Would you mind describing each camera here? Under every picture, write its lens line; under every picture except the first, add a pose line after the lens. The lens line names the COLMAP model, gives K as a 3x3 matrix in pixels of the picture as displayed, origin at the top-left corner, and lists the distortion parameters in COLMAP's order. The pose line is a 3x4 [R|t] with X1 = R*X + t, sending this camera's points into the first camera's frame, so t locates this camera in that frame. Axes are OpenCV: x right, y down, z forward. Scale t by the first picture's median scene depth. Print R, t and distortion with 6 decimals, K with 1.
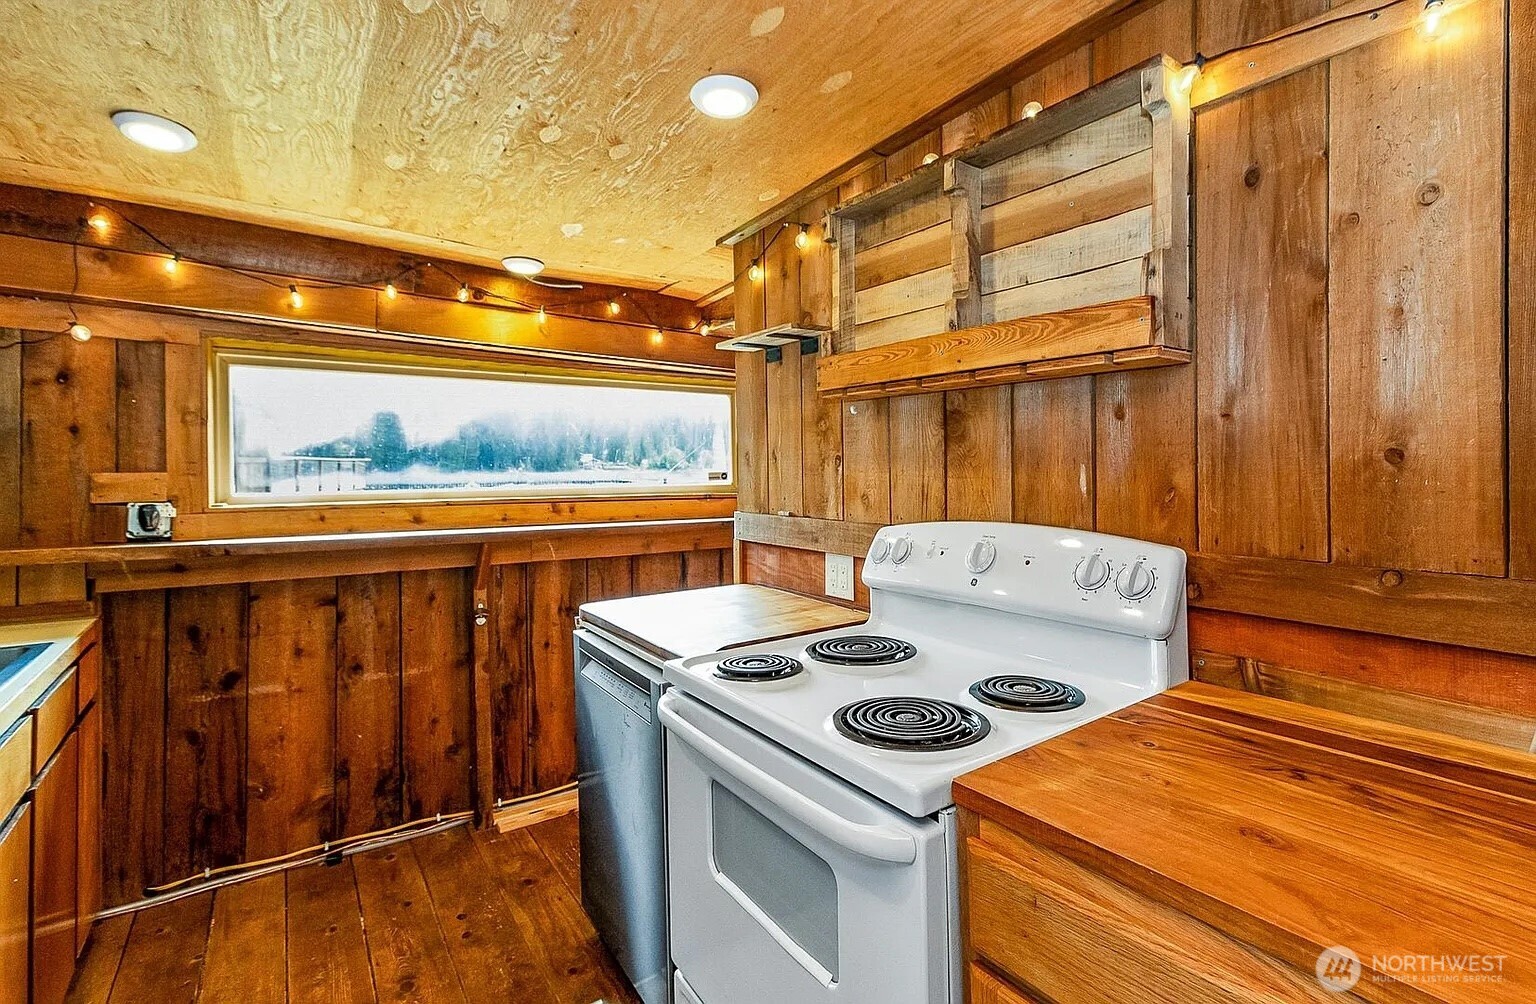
lens RADIAL K [[719.2, 0, 770.4], [0, 719.2, 475.6], [0, 0, 1]] dist [0.004137, 0.000315]
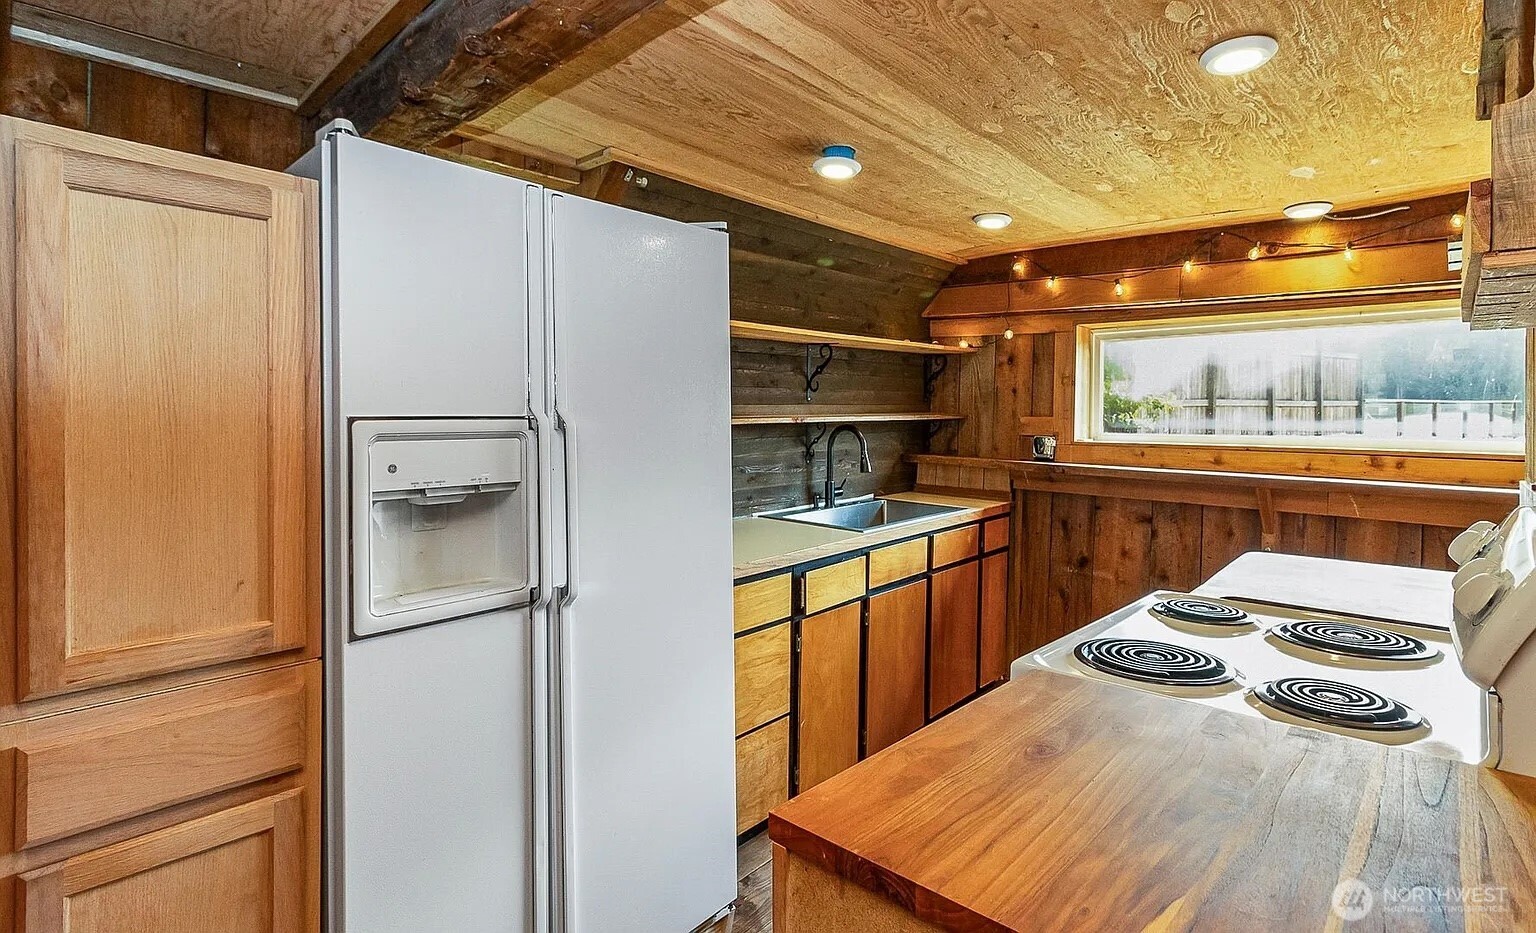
lens RADIAL K [[707.5, 0, 769.8], [0, 707.5, 420.8], [0, 0, 1]] dist [-0.000095, -0.000004]
pose [[0.201384, 0.018564, -0.979336, 0.500001], [-0.014144, 0.999771, 0.016043, -0.011383], [0.979410, 0.010621, 0.201600, 0.100473]]
